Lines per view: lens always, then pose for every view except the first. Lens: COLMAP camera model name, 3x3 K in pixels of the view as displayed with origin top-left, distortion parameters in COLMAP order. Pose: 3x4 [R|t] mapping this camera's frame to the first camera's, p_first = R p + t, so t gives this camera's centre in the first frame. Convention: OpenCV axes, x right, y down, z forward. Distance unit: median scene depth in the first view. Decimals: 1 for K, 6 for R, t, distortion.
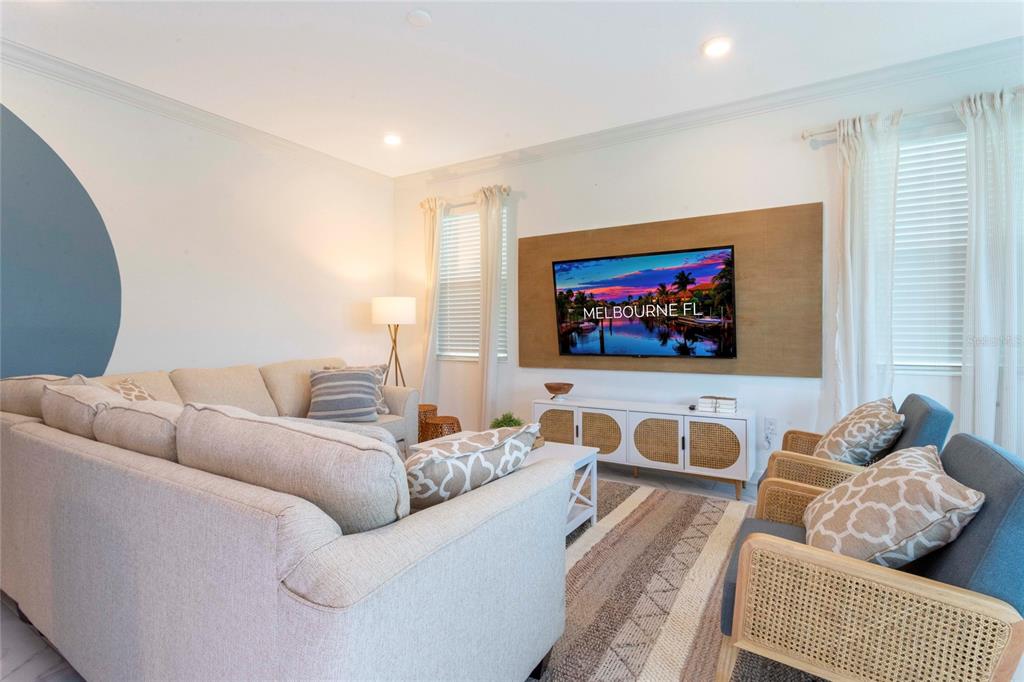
lens RADIAL K [[487.7, 0, 512.0], [0, 487.7, 341.0], [0, 0, 1]] dist [0.000310, 0.000334]
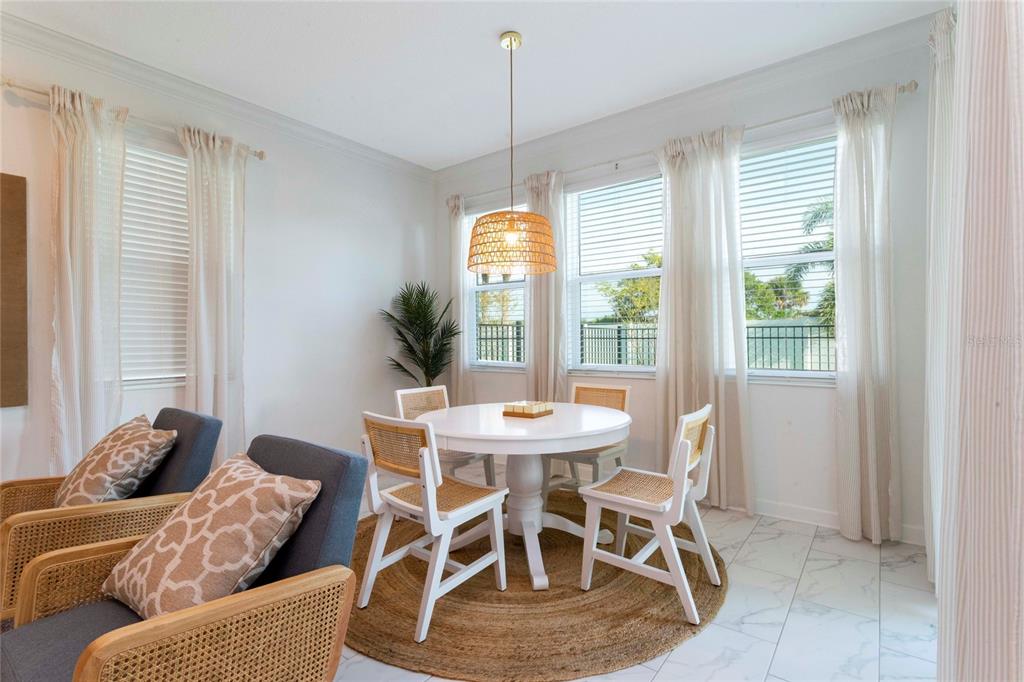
lens RADIAL K [[487.7, 0, 512.0], [0, 487.7, 341.0], [0, 0, 1]] dist [0.000310, 0.000334]
pose [[0.098701, 0.004461, 0.995107, -0.082588], [0.026245, 0.999630, -0.007084, 0.000086], [-0.994771, 0.026816, 0.098547, 0.234692]]
